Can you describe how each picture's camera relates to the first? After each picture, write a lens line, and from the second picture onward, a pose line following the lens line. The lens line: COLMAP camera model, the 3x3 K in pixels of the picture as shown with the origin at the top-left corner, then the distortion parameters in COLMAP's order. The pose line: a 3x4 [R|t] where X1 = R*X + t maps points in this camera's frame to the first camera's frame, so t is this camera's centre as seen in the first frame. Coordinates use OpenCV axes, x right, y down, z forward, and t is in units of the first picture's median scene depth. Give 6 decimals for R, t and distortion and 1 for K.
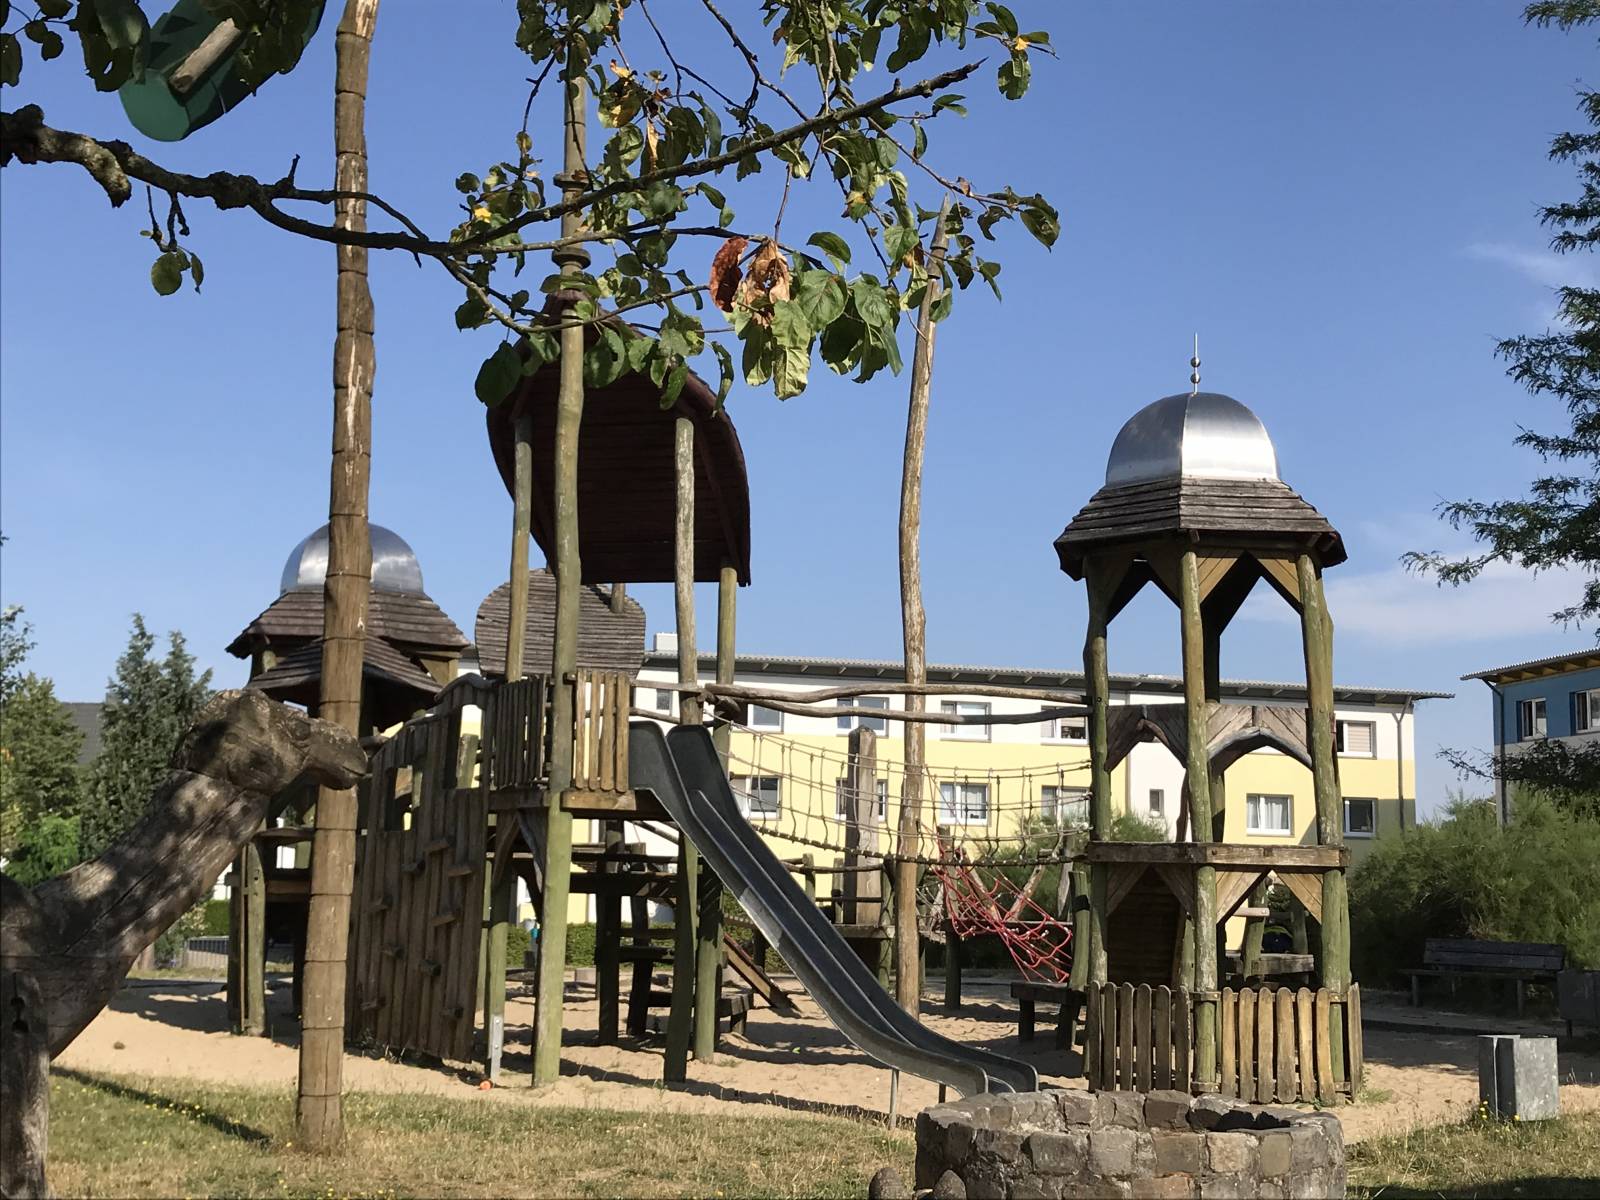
lens RADIAL K [[1937.7, 0, 785.6], [0, 1937.7, 595.6], [0, 0, 1]] dist [0.081010, 0.000000]
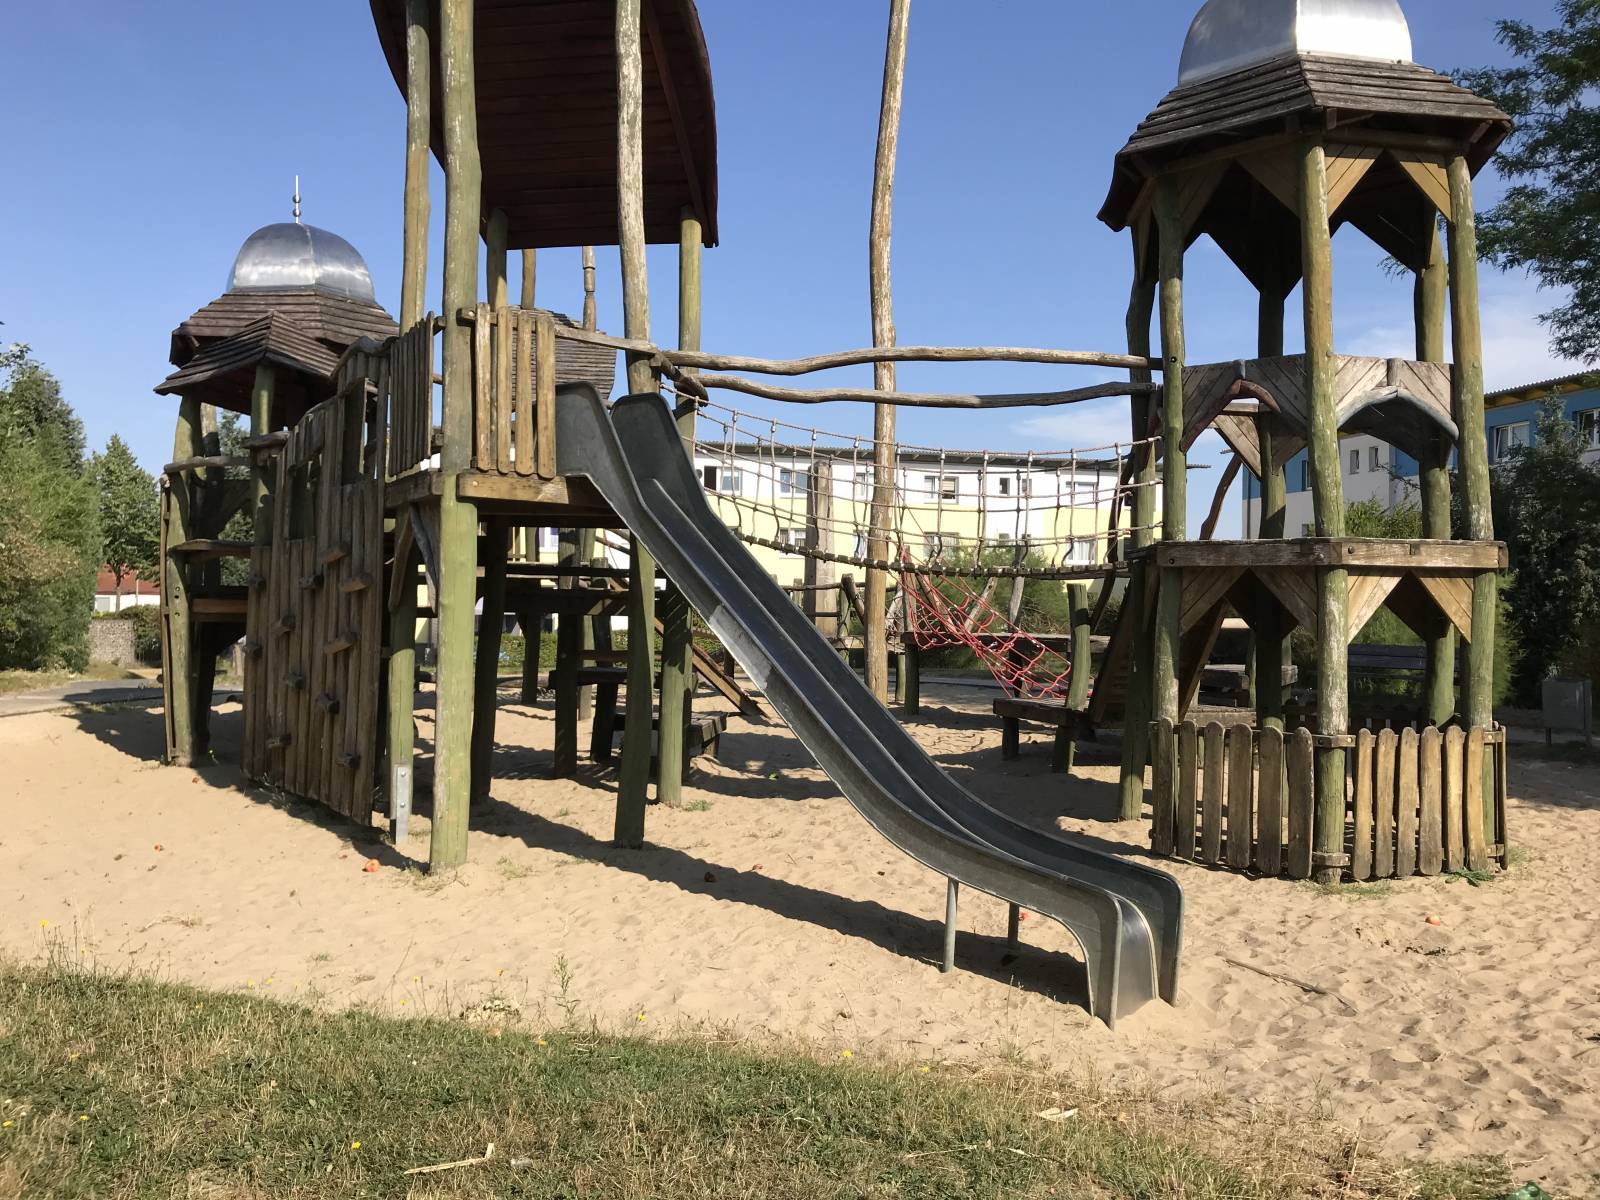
lens RADIAL K [[1289.5, 0, 805.8], [0, 1289.5, 592.2], [0, 0, 1]] dist [0.013075, 0.000129]
pose [[0.998772, -0.007519, 0.048971, -0.009584], [0.000602, 0.990187, 0.139744, 0.070451], [-0.049542, -0.139543, 0.988976, 0.467365]]
